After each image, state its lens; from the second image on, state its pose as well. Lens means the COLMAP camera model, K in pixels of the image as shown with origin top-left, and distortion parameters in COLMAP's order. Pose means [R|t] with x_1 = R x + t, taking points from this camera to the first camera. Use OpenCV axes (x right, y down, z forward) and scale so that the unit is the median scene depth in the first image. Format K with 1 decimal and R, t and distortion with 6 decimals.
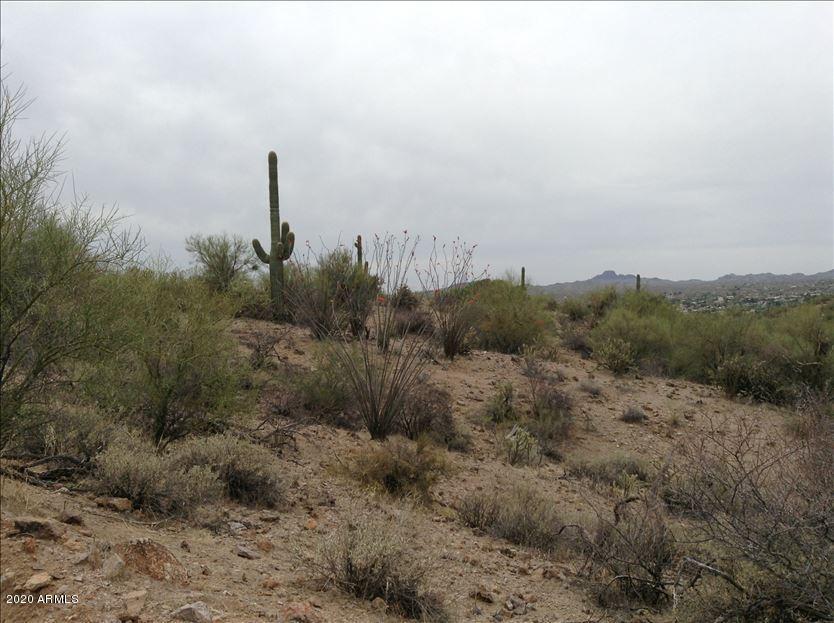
lens RADIAL K [[748.5, 0, 417.2], [0, 748.5, 314.2], [0, 0, 1]] dist [0.044750, -0.116934]
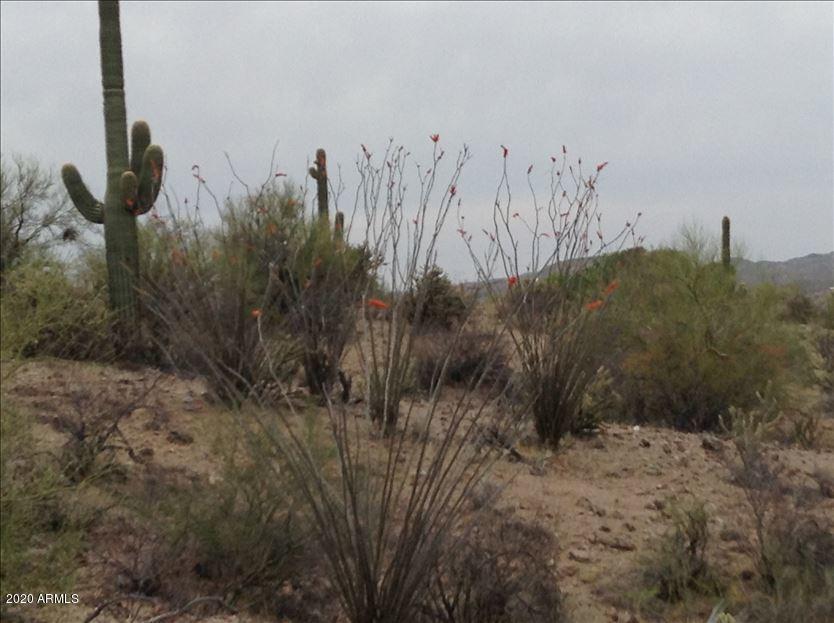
lens RADIAL K [[748.5, 0, 418.6], [0, 748.5, 309.5], [0, 0, 1]] dist [0.044750, -0.116934]
pose [[0.997880, -0.021251, -0.061520, -0.000639], [0.021564, 0.999758, 0.004430, -0.018171], [0.061410, -0.005747, 0.998096, 0.593456]]
